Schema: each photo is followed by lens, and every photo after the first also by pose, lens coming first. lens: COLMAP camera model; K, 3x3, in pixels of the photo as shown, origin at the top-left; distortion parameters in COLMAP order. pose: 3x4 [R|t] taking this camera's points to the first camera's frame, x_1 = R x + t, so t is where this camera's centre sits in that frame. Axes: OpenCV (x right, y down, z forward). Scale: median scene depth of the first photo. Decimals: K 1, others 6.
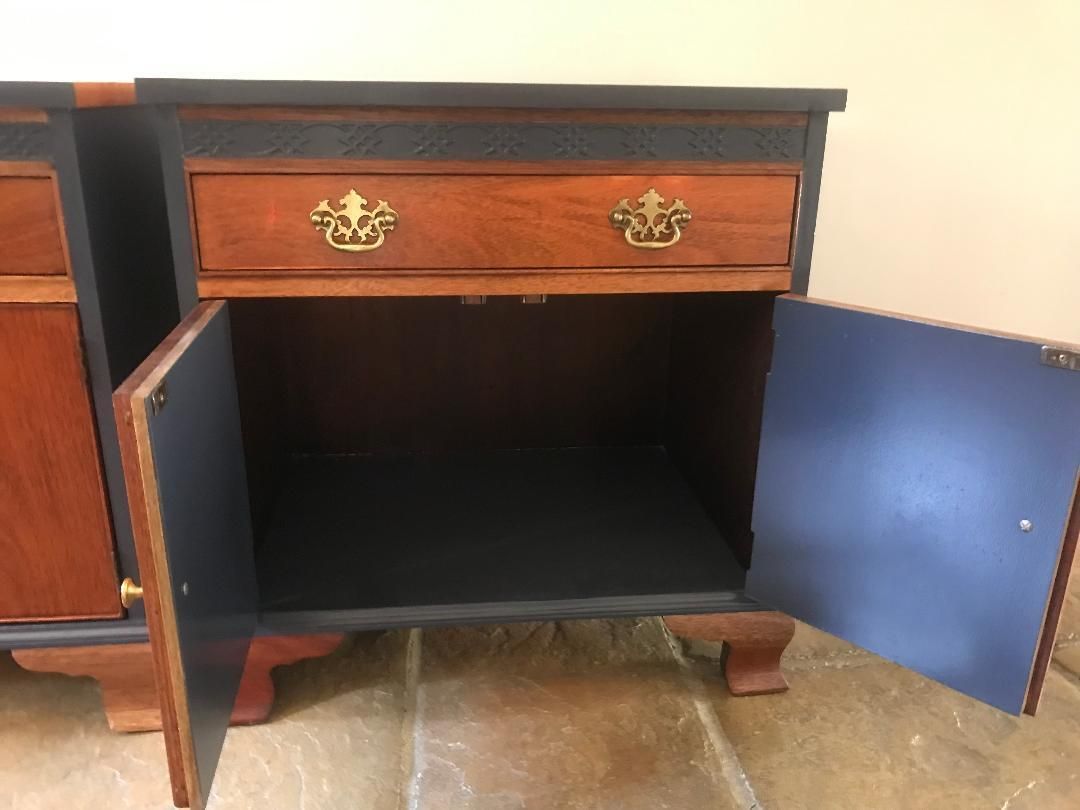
lens RADIAL K [[862.6, 0, 535.7], [0, 862.6, 424.9], [0, 0, 1]] dist [0.004341, -0.027082]
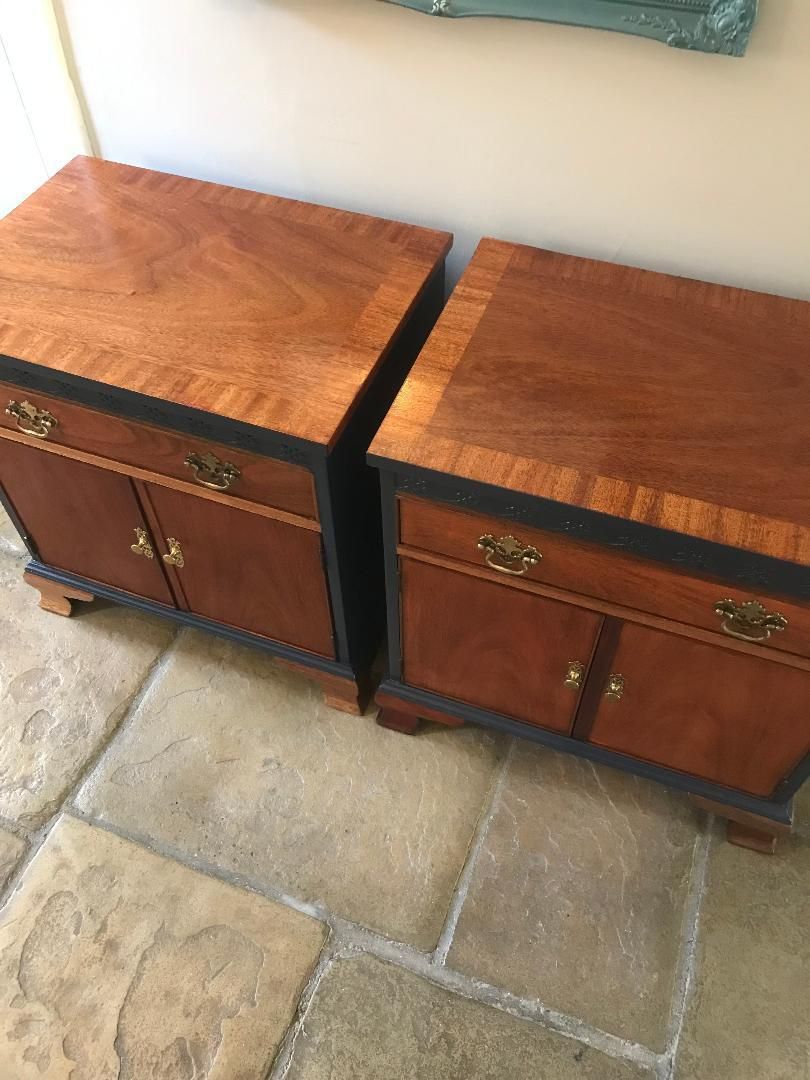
lens RADIAL K [[862.6, 0, 399.1], [0, 862.6, 533.6], [0, 0, 1]] dist [0.004341, -0.027082]
pose [[0.890299, 0.330468, -0.313302, 0.040205], [-0.118771, 0.832707, 0.540825, -0.925119], [0.439615, -0.444285, 0.780609, -0.077829]]
